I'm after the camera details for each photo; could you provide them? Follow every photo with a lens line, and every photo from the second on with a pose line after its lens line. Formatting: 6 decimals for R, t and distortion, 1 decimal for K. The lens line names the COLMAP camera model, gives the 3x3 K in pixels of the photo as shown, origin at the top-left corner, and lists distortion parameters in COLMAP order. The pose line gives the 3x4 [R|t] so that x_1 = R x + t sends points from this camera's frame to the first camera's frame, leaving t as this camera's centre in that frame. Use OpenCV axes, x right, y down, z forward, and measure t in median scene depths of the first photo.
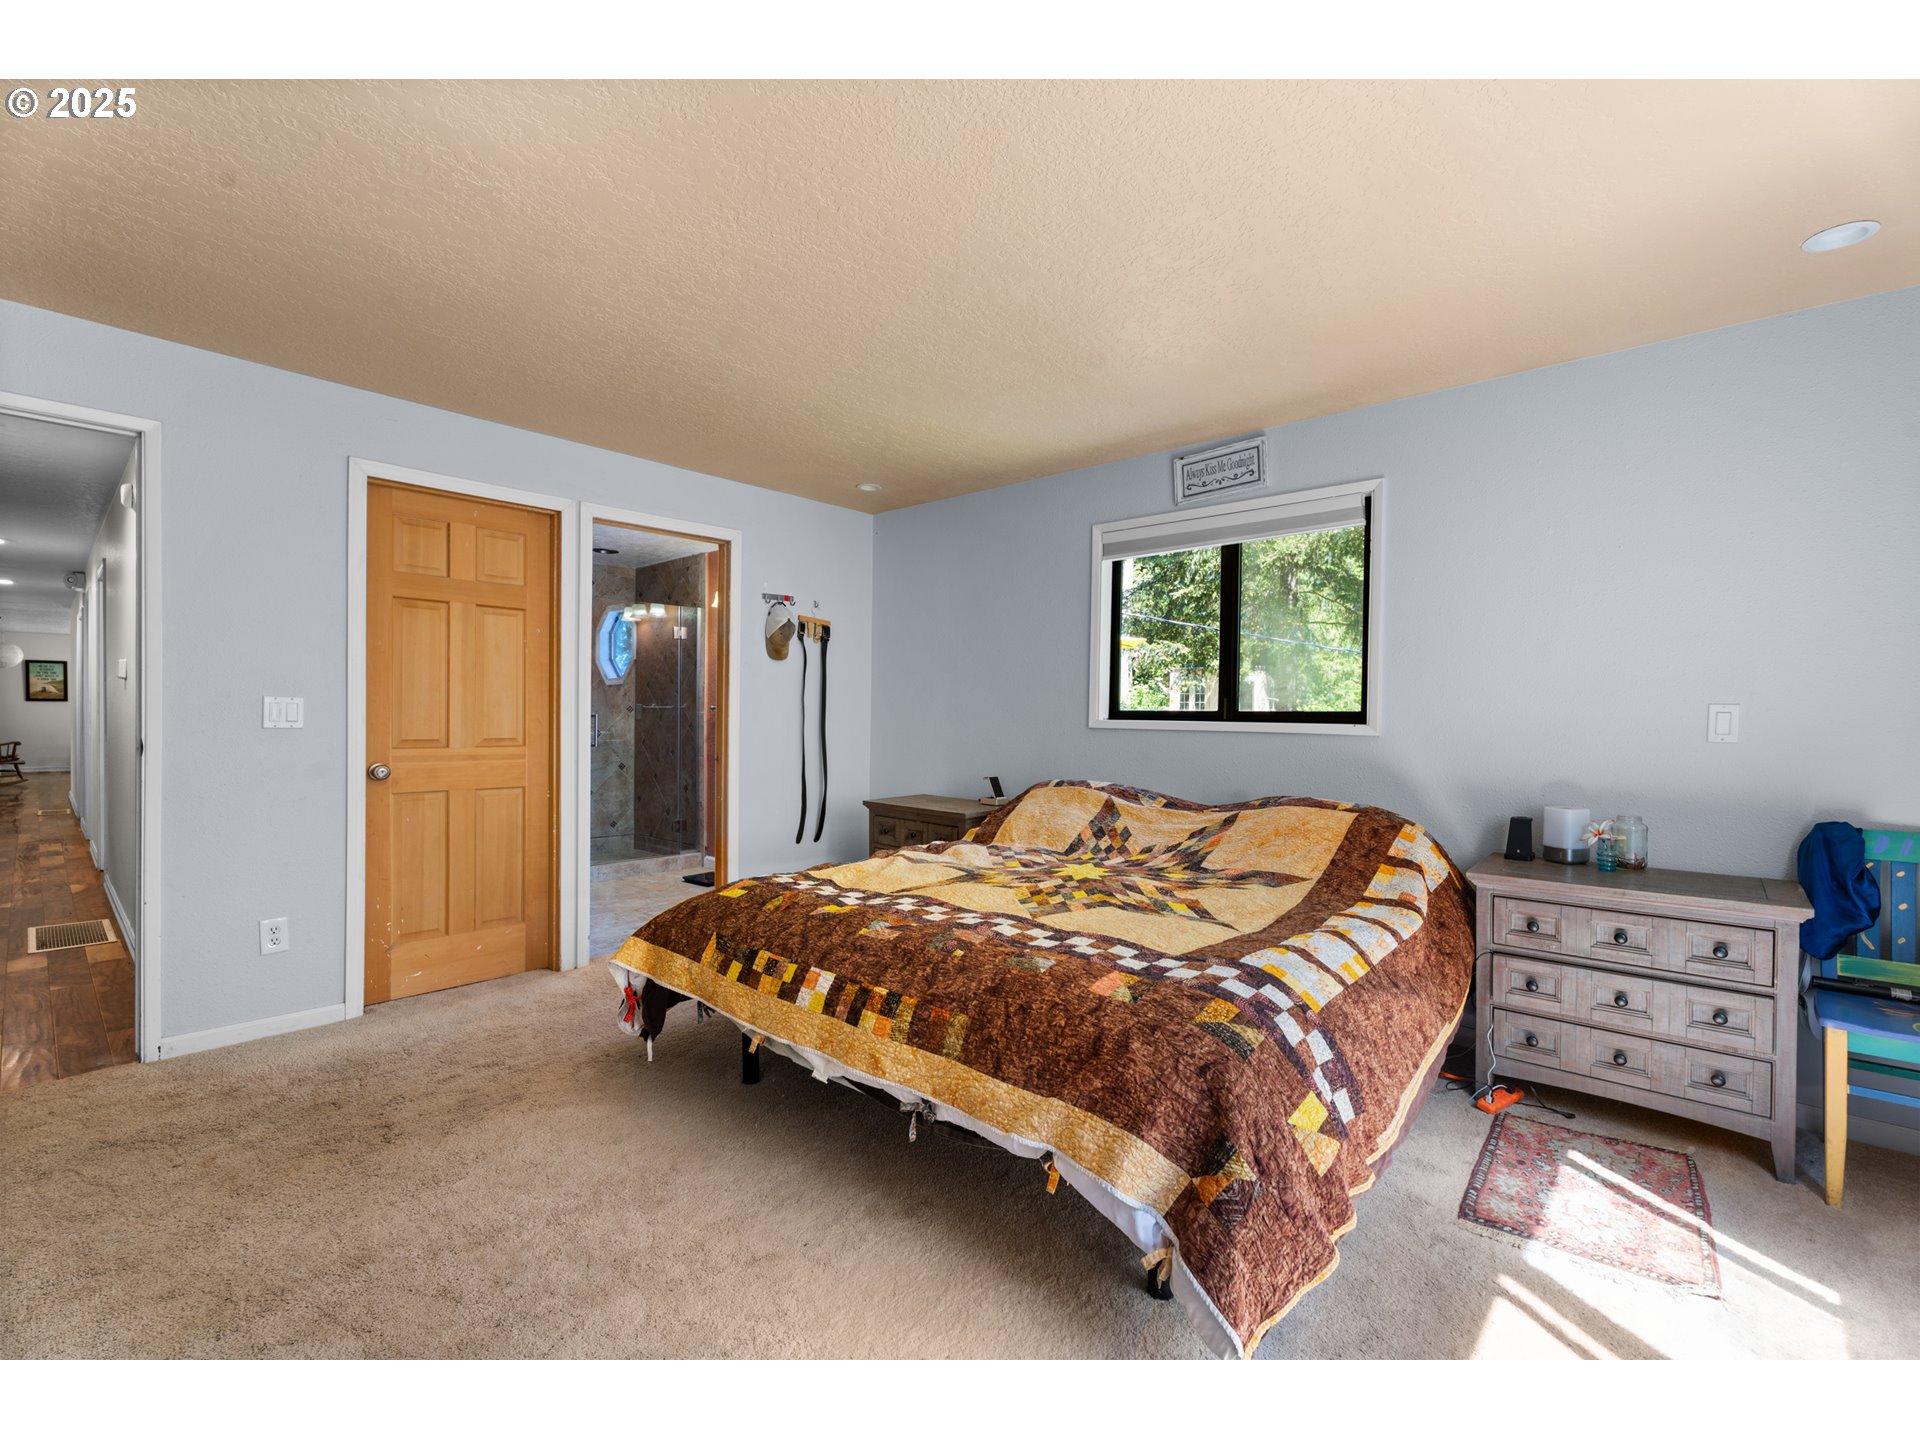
lens RADIAL K [[838.1, 0, 956.0], [0, 838.1, 726.1], [0, 0, 1]] dist [-0.000371, -0.000107]
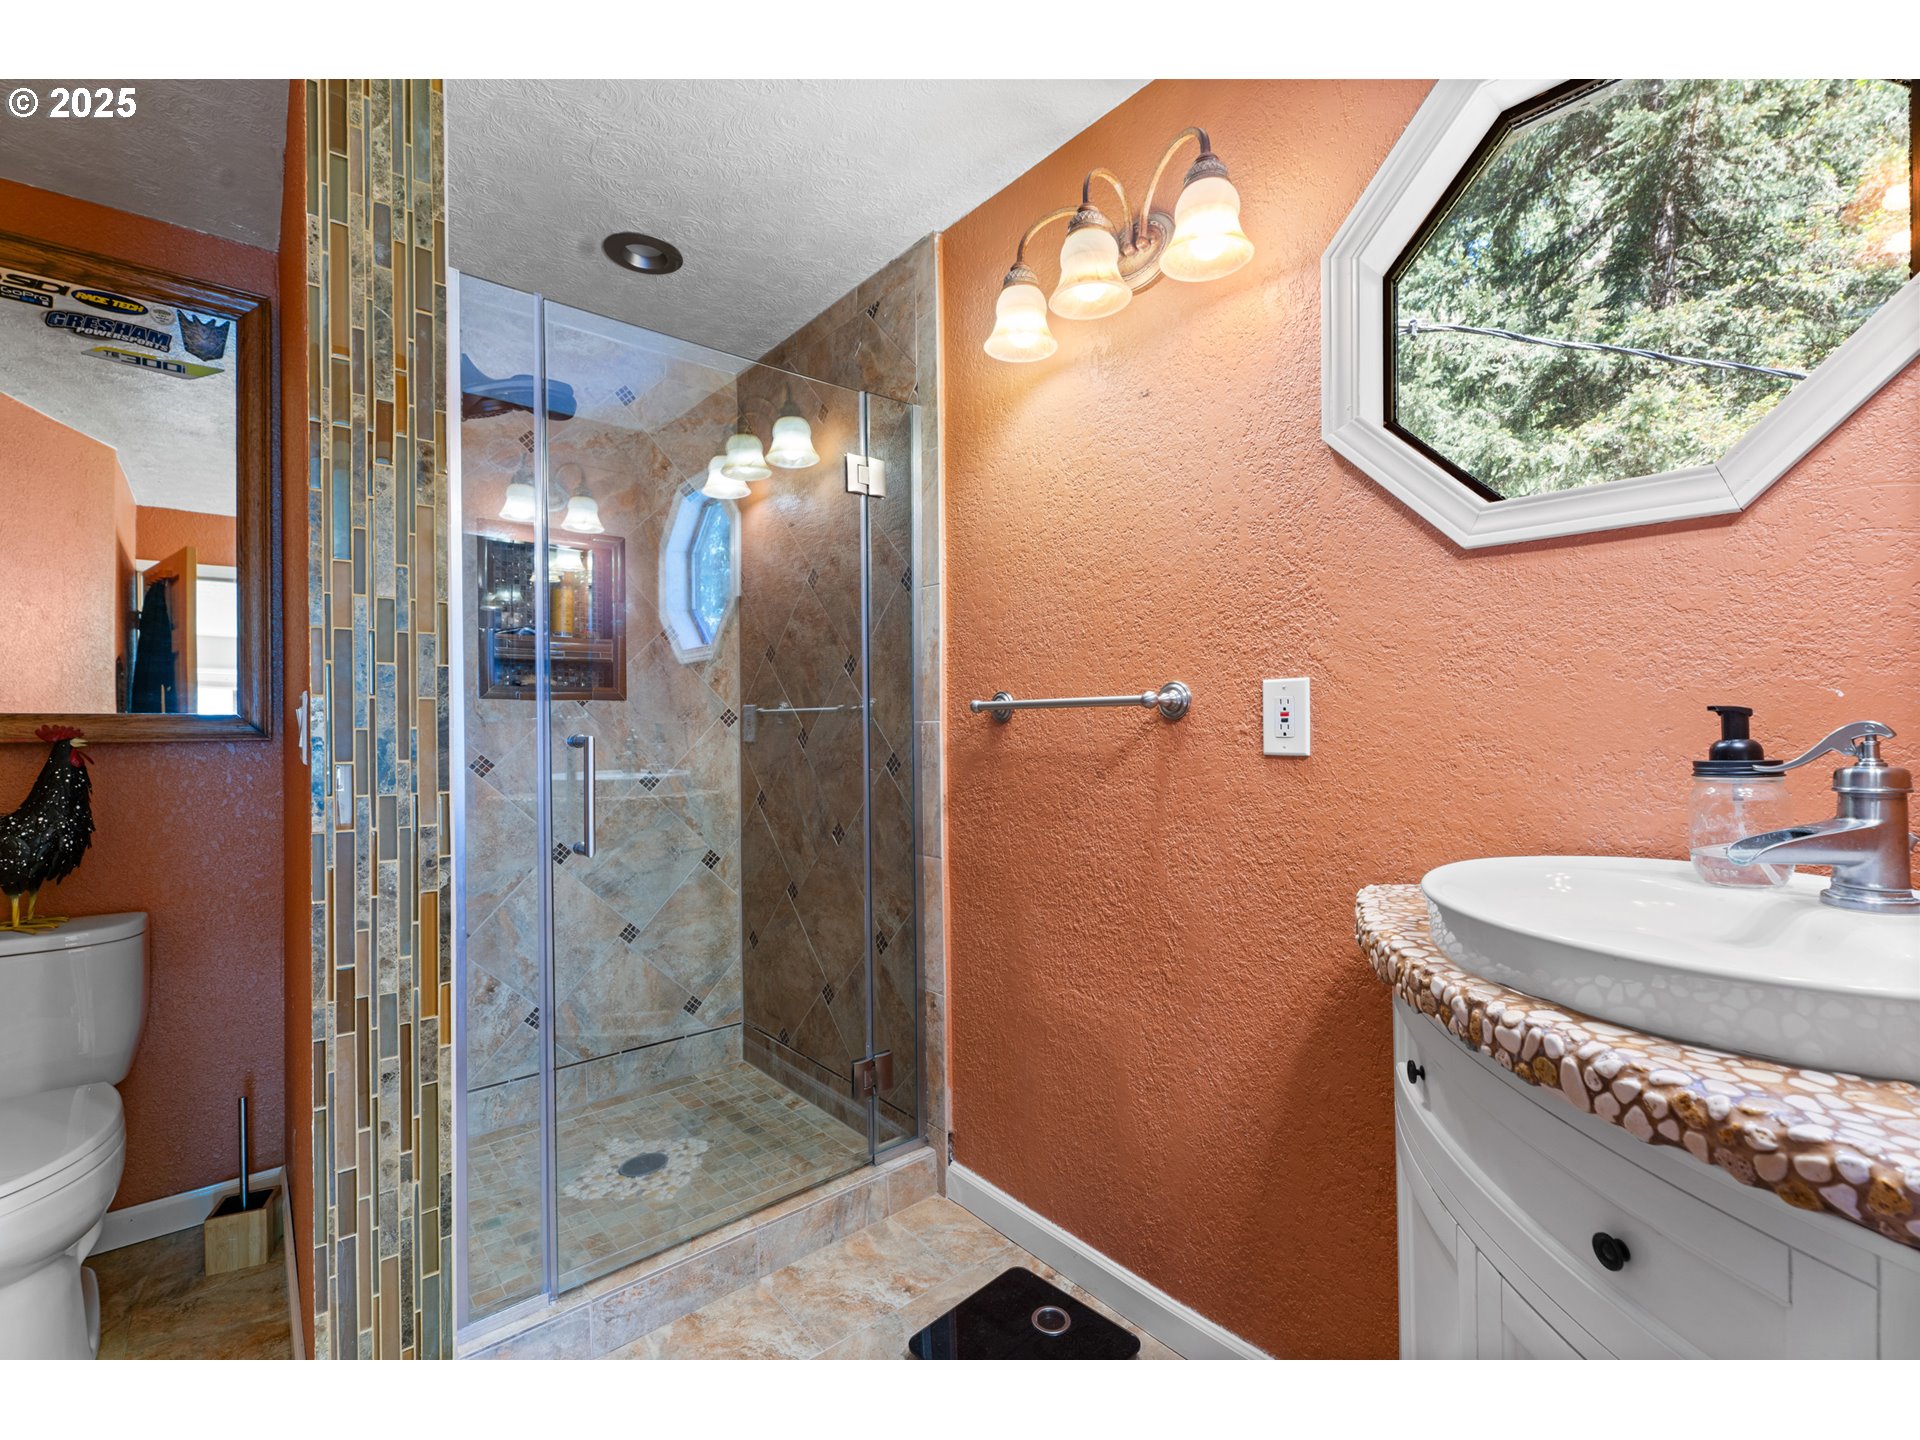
lens RADIAL K [[838.1, 0, 956.0], [0, 838.1, 726.1], [0, 0, 1]] dist [-0.000371, -0.000107]
pose [[0.991682, -0.019485, -0.127226, -0.232119], [0.018833, 0.999803, -0.006327, -0.011787], [0.127324, 0.003878, 0.991854, 0.622542]]
